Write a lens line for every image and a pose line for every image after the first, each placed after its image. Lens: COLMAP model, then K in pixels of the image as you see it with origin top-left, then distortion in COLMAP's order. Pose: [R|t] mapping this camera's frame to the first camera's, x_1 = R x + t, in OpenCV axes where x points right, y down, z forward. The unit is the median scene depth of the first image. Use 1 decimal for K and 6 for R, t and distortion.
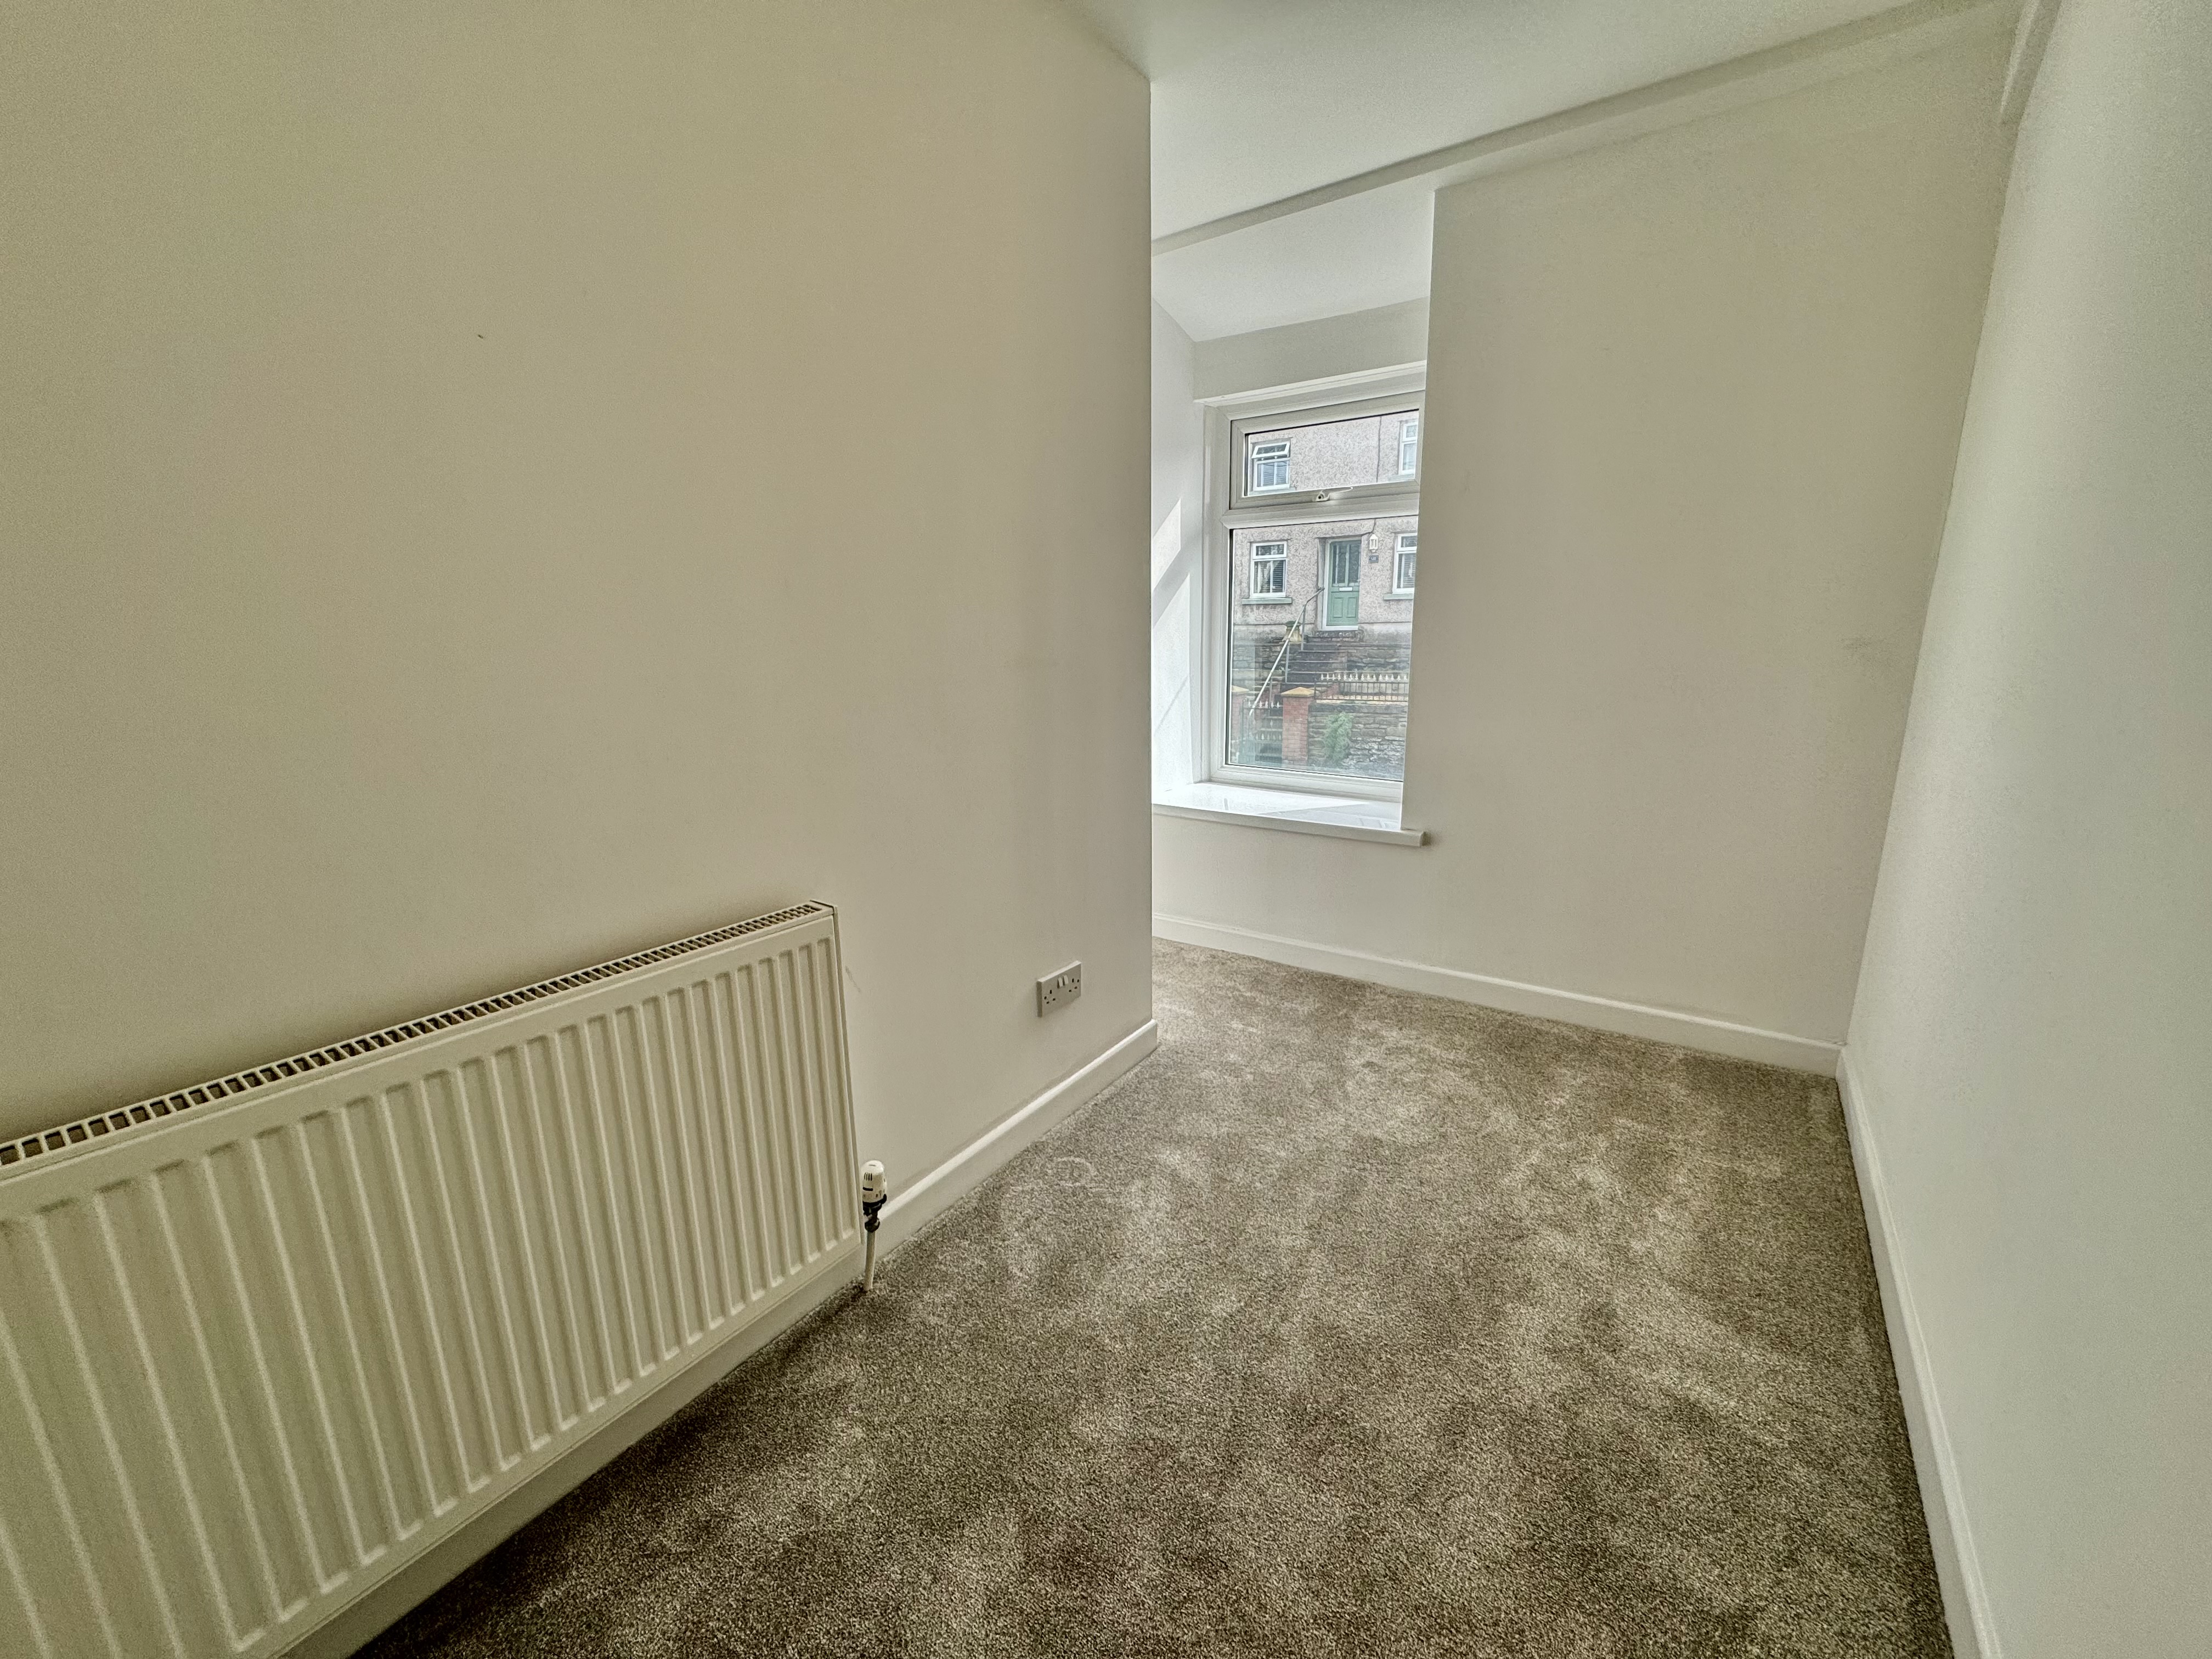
lens RADIAL K [[877.5, 0, 1106.7], [0, 877.5, 831.5], [0, 0, 1]] dist [-0.001442, 0.000142]
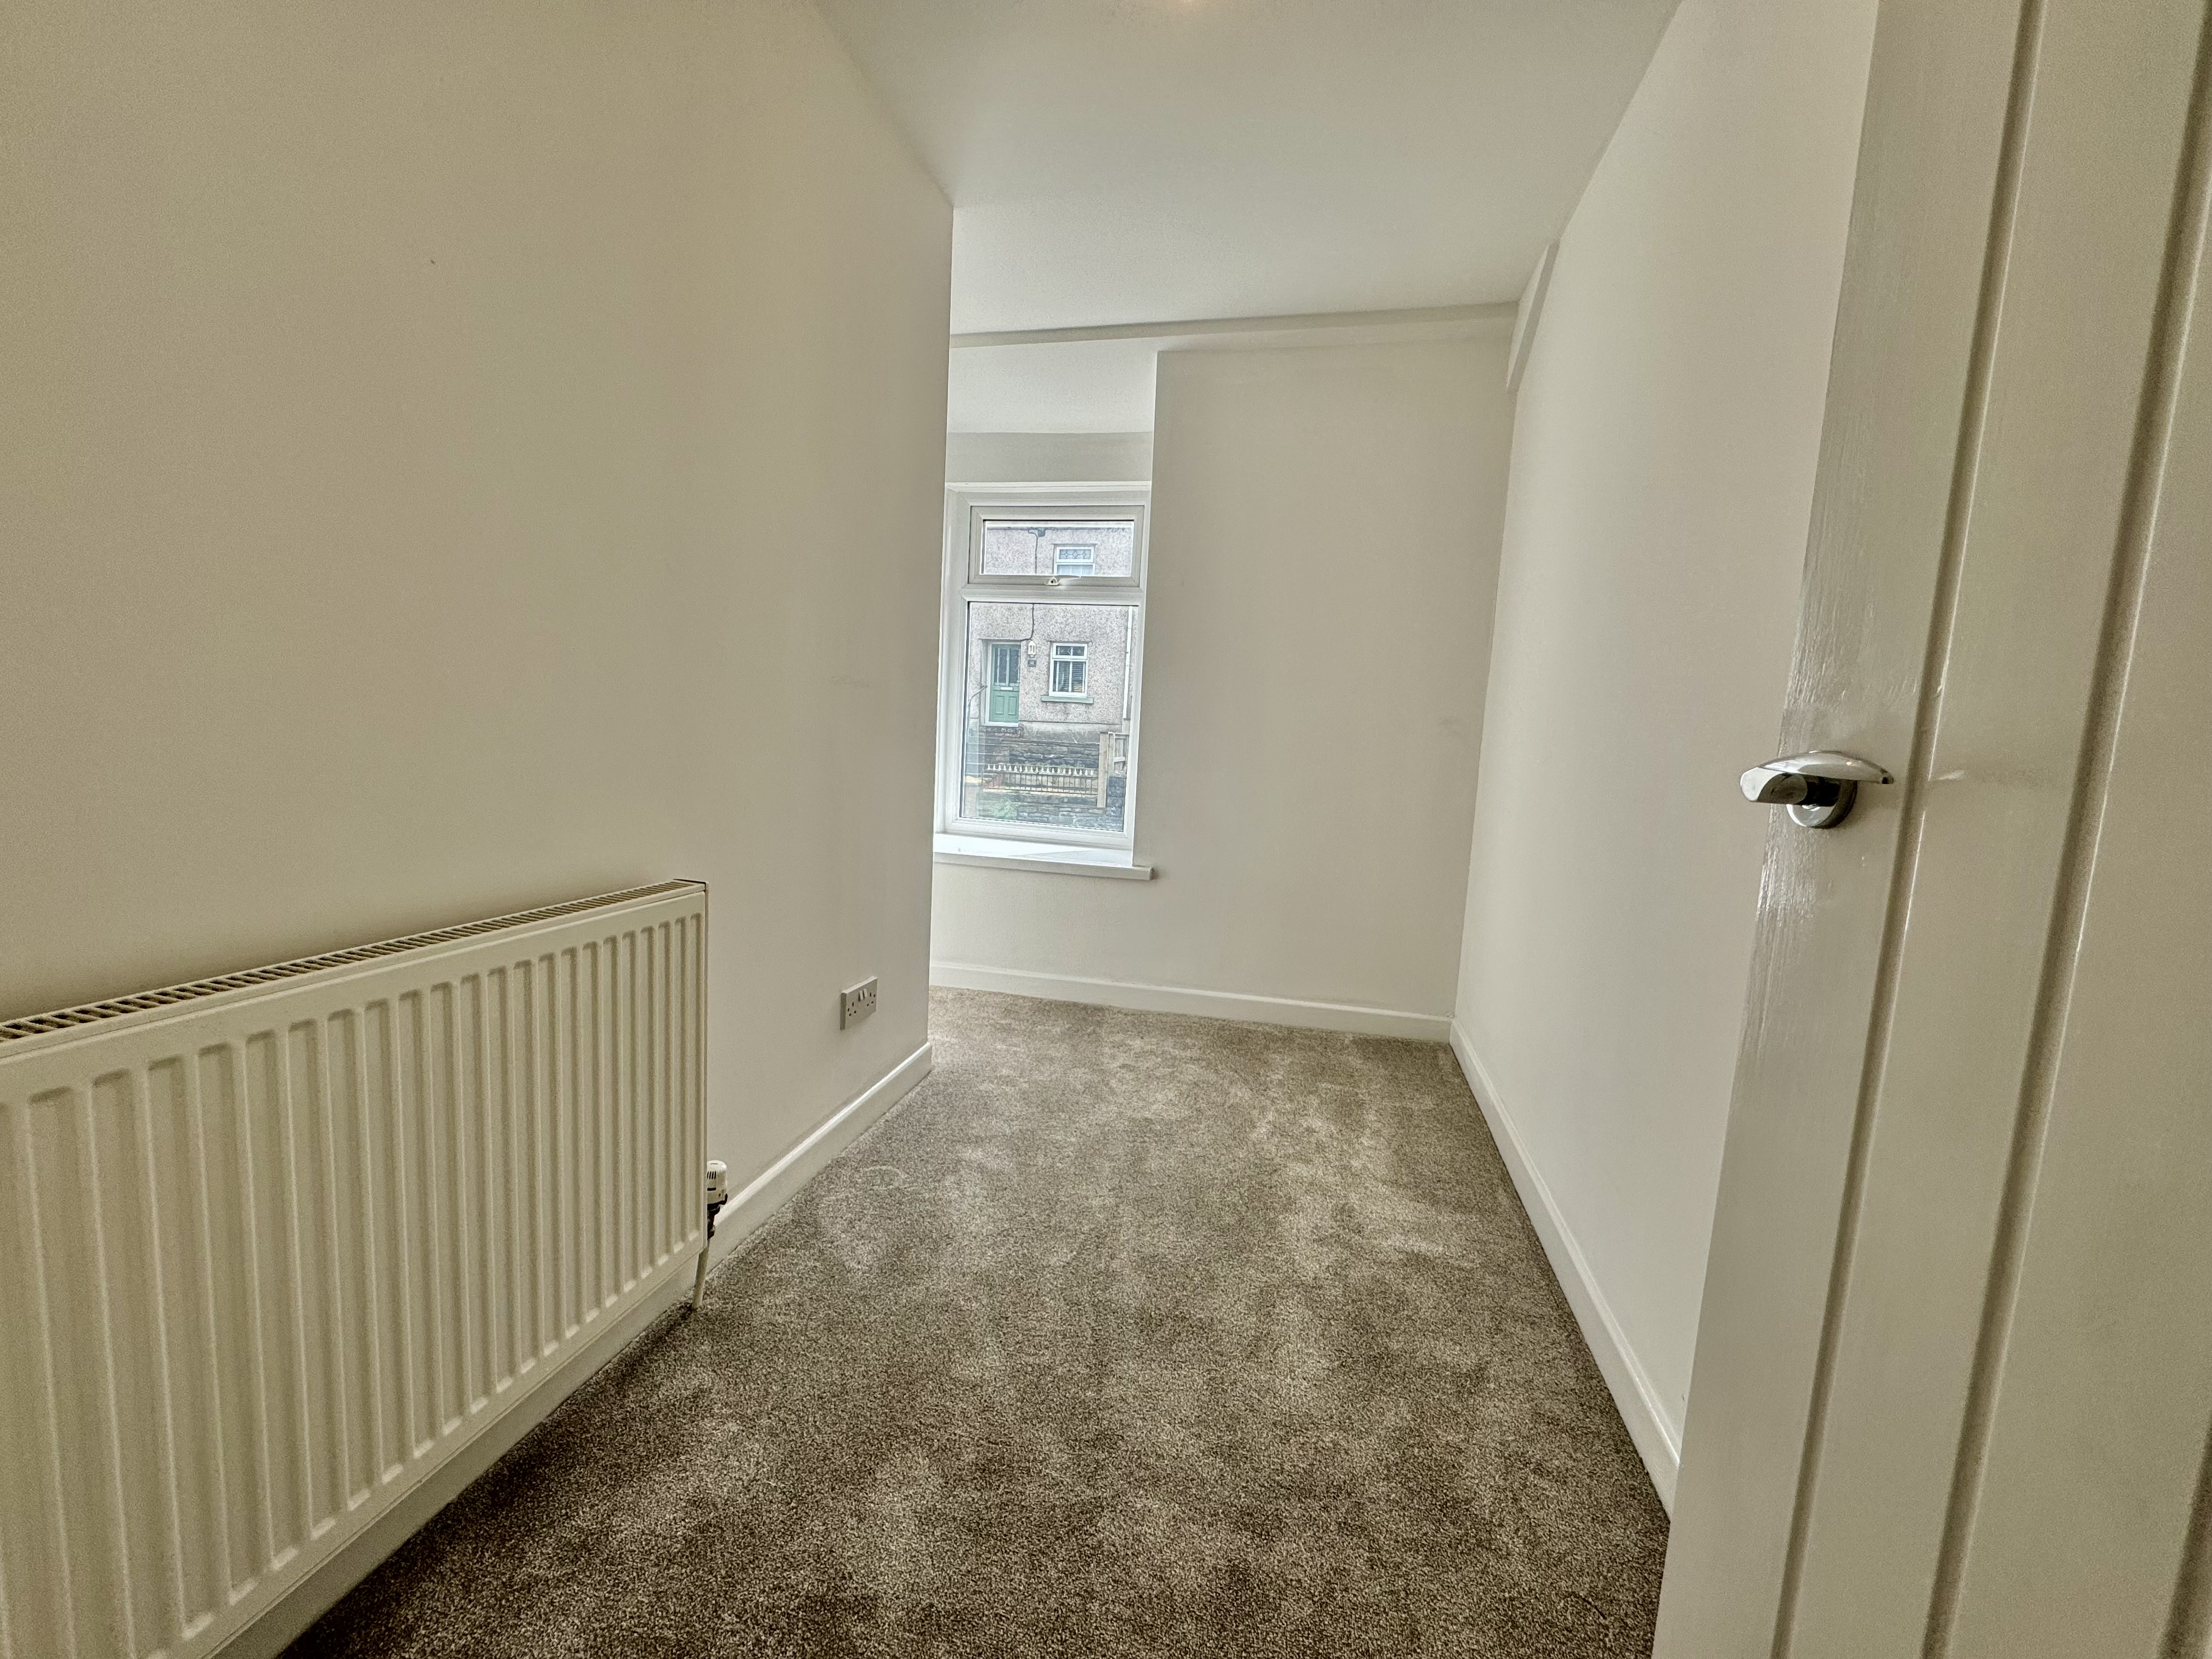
lens RADIAL K [[877.5, 0, 1106.7], [0, 877.5, 831.5], [0, 0, 1]] dist [-0.001442, 0.000142]
pose [[0.923508, 0.020301, 0.383042, -0.232842], [0.021421, 0.994311, -0.104343, 0.120726], [-0.382980, 0.104567, 0.917819, -0.083682]]
